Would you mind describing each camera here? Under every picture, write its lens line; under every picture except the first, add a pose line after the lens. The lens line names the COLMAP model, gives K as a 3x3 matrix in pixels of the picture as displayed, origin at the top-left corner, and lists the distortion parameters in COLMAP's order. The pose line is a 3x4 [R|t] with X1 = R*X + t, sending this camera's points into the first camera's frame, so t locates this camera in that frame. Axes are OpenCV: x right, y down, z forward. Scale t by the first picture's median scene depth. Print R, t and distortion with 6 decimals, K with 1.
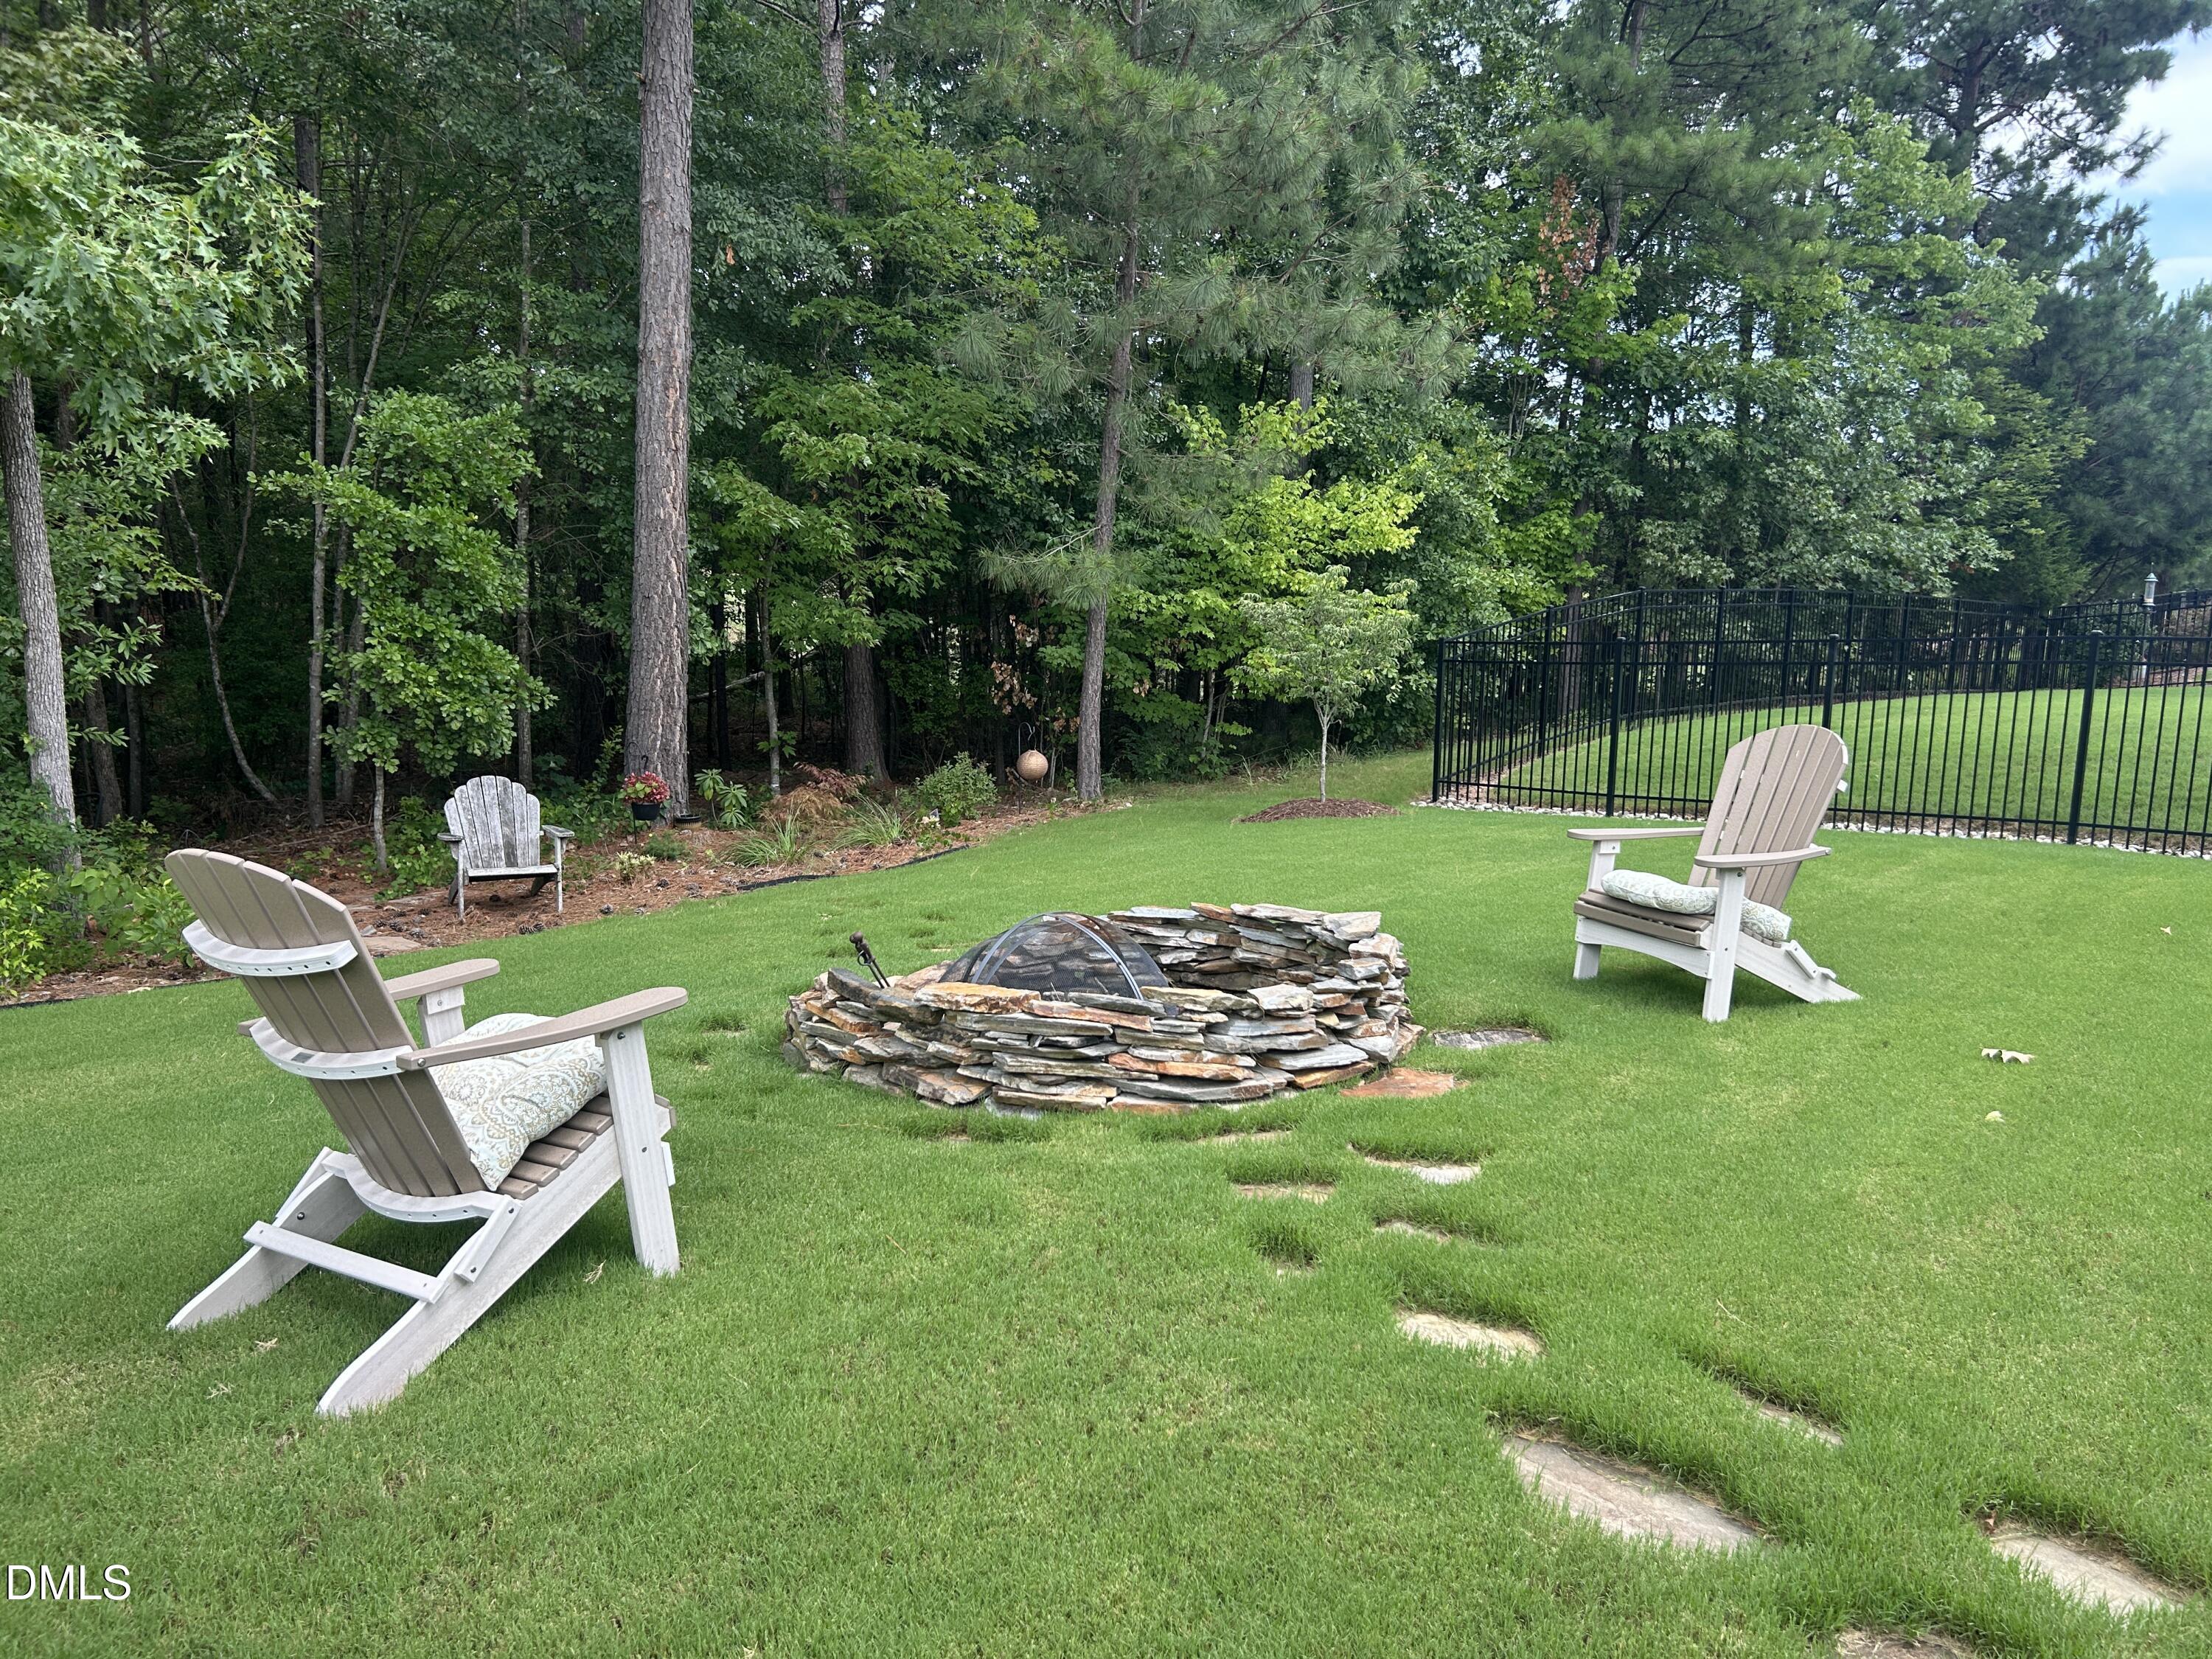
lens RADIAL K [[1684.6, 0, 1096.9], [0, 1684.6, 828.9], [0, 0, 1]] dist [0.066151, -0.088997]
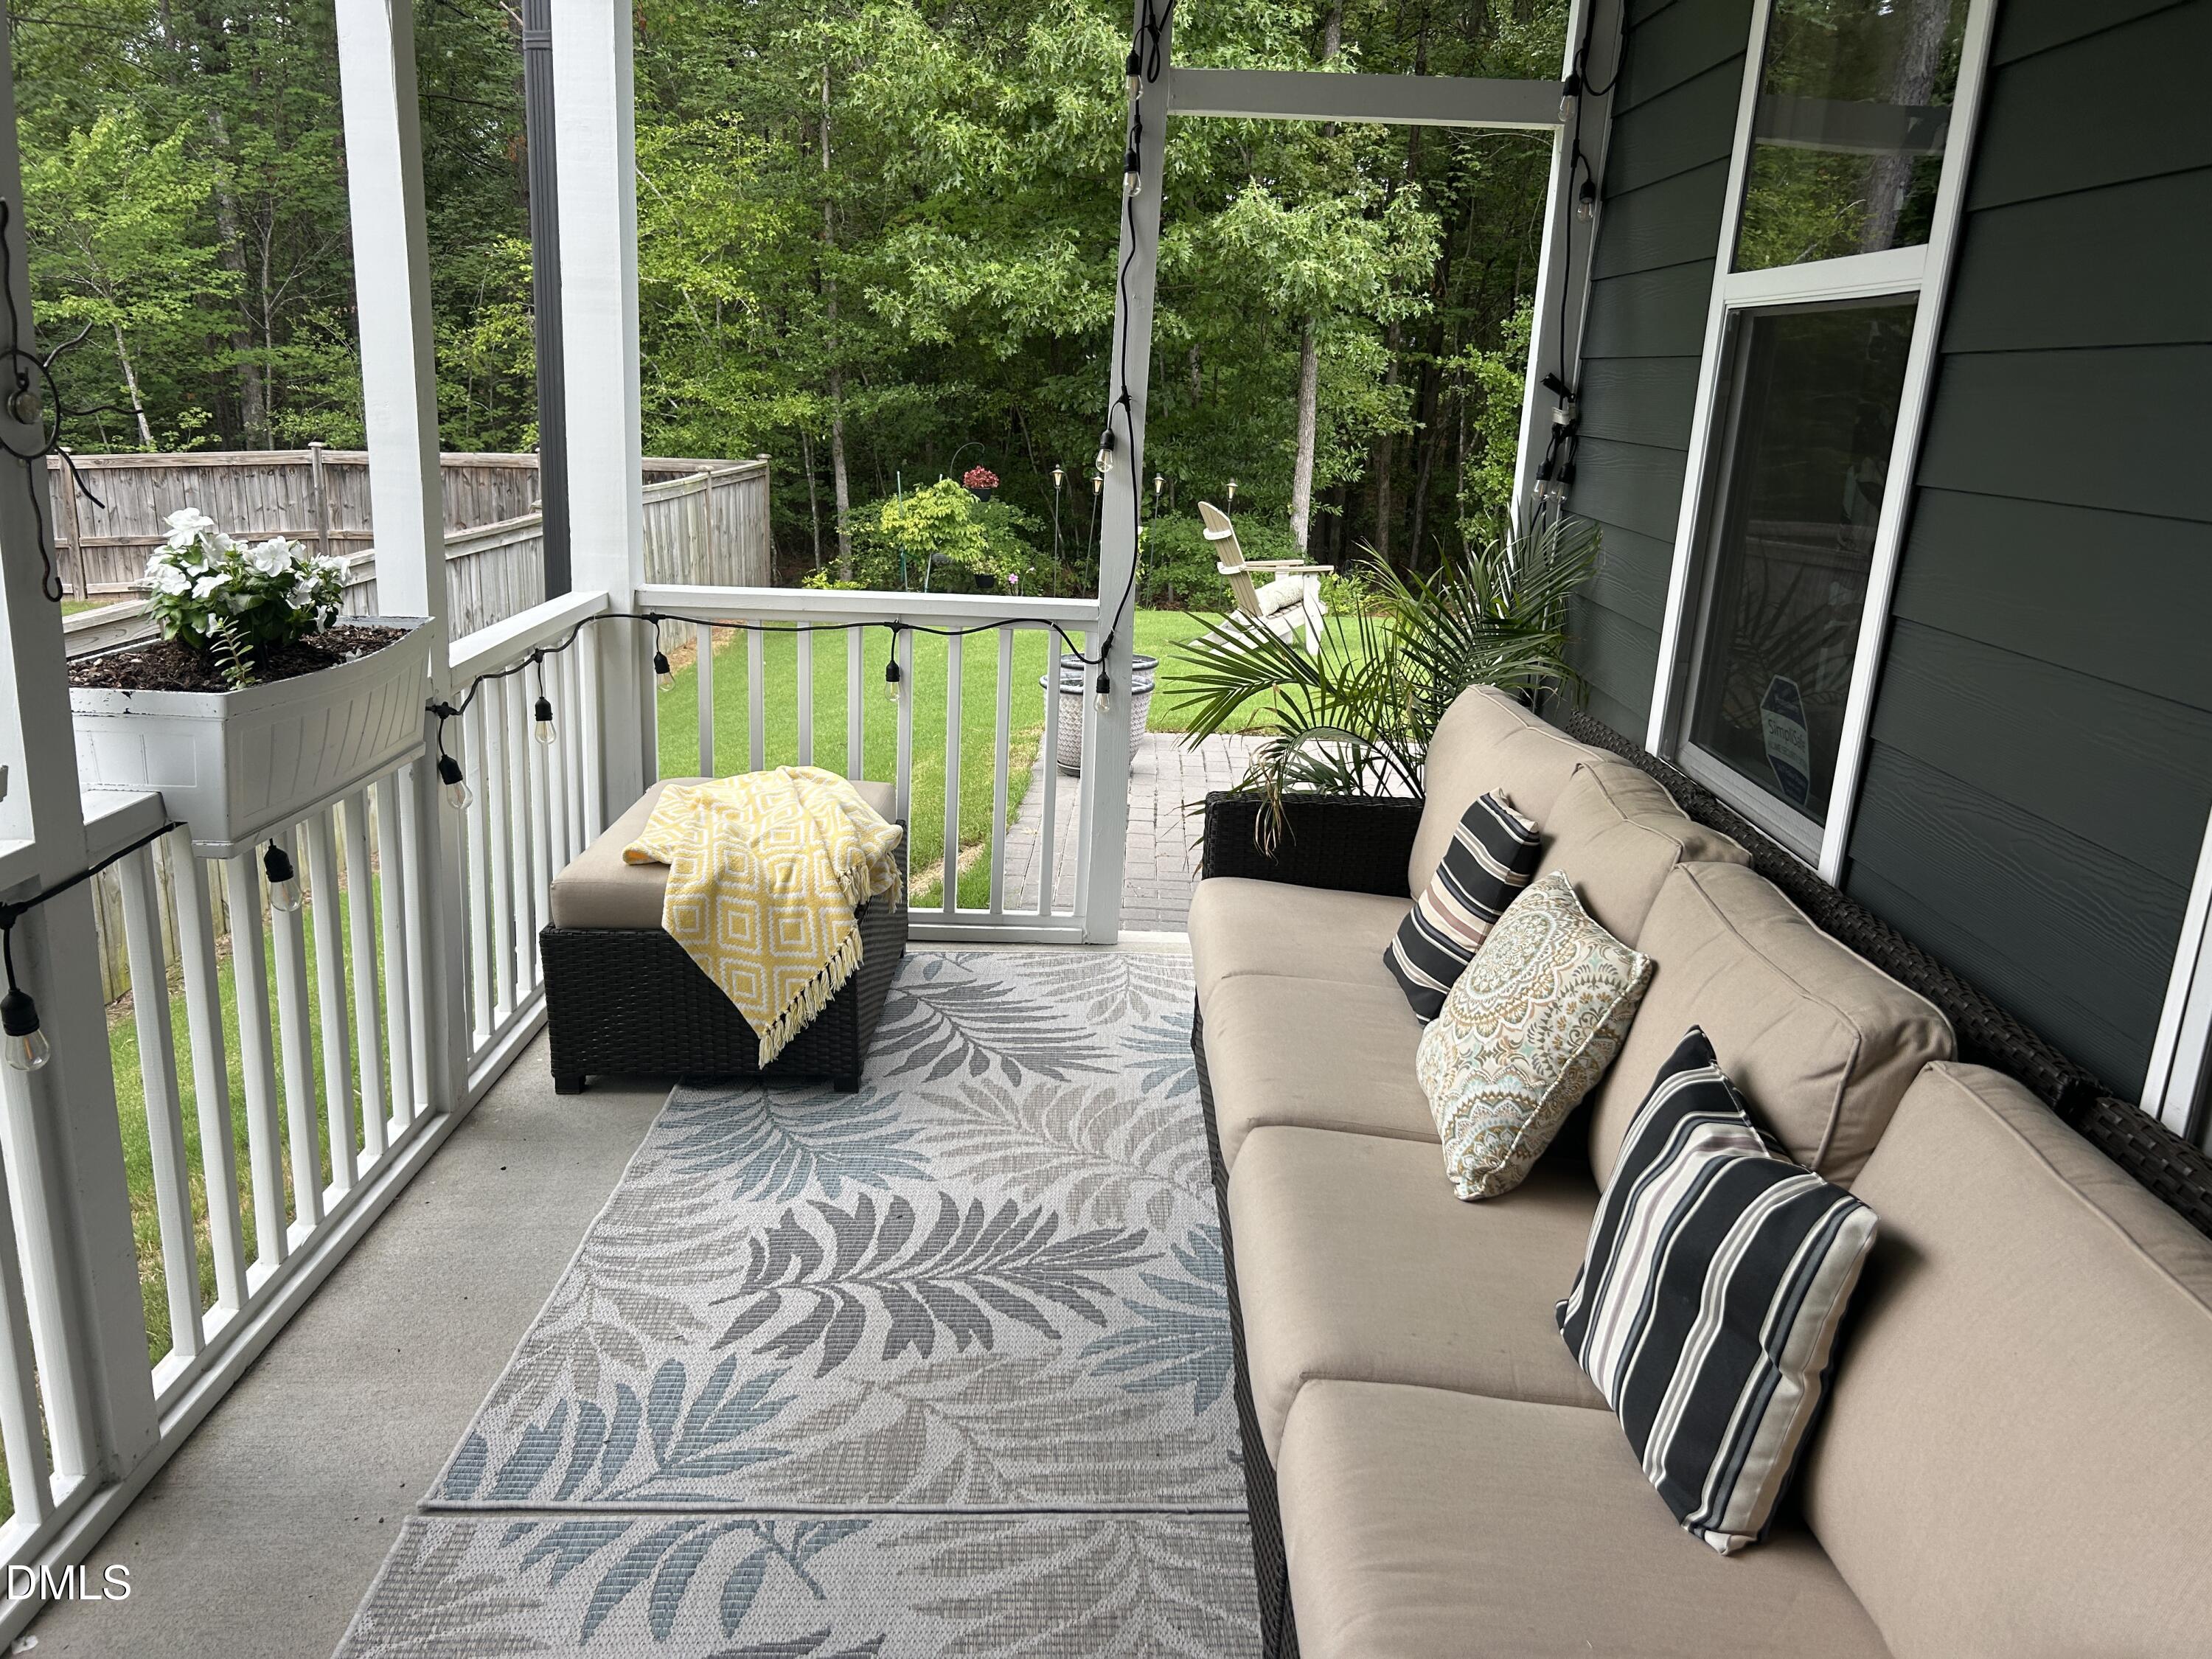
lens RADIAL K [[1664.1, 0, 1119.8], [0, 1664.1, 861.3], [0, 0, 1]] dist [0.081116, -0.094952]
pose [[0.726206, 0.204198, -0.656452, 0.401410], [-0.131589, 0.978502, 0.158804, 0.047516], [0.674767, -0.028943, 0.737464, -0.384884]]
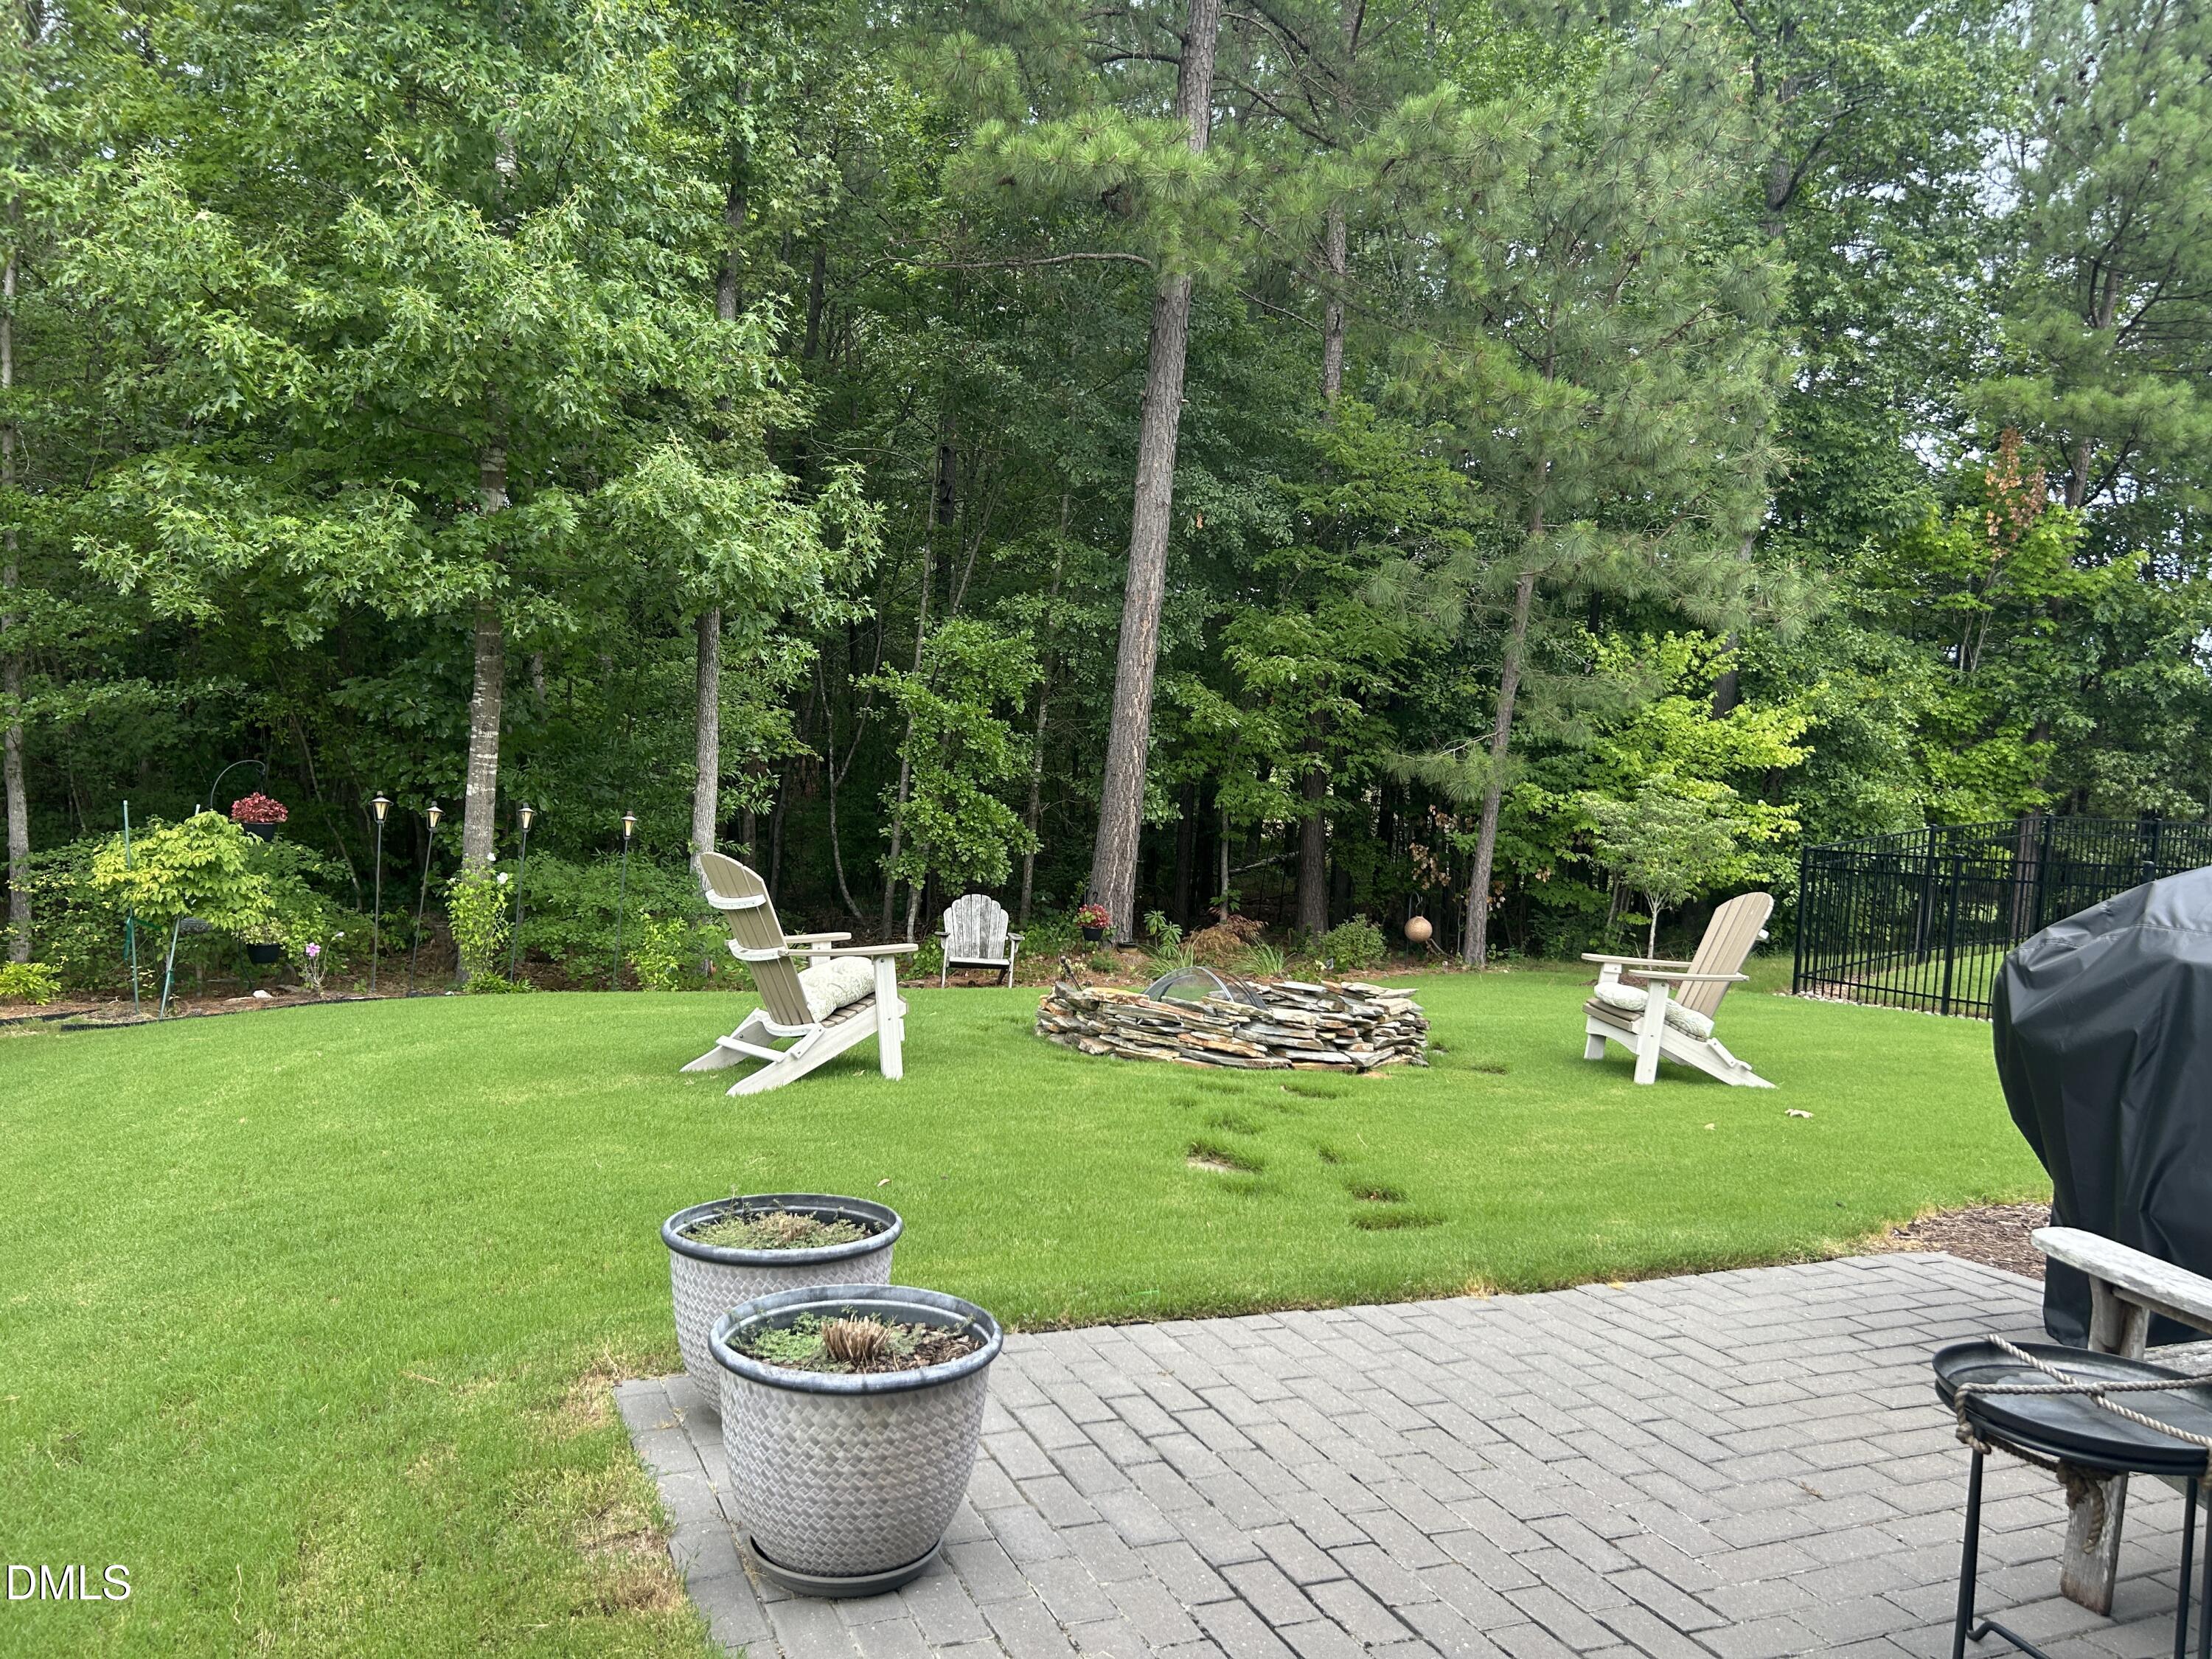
lens RADIAL K [[1664.1, 0, 1119.8], [0, 1664.1, 861.3], [0, 0, 1]] dist [0.081116, -0.094952]
pose [[0.944407, 0.065678, -0.322151, 0.163330], [-0.096098, 0.992197, -0.079437, 0.033479], [0.314420, 0.105979, 0.943350, -0.216843]]
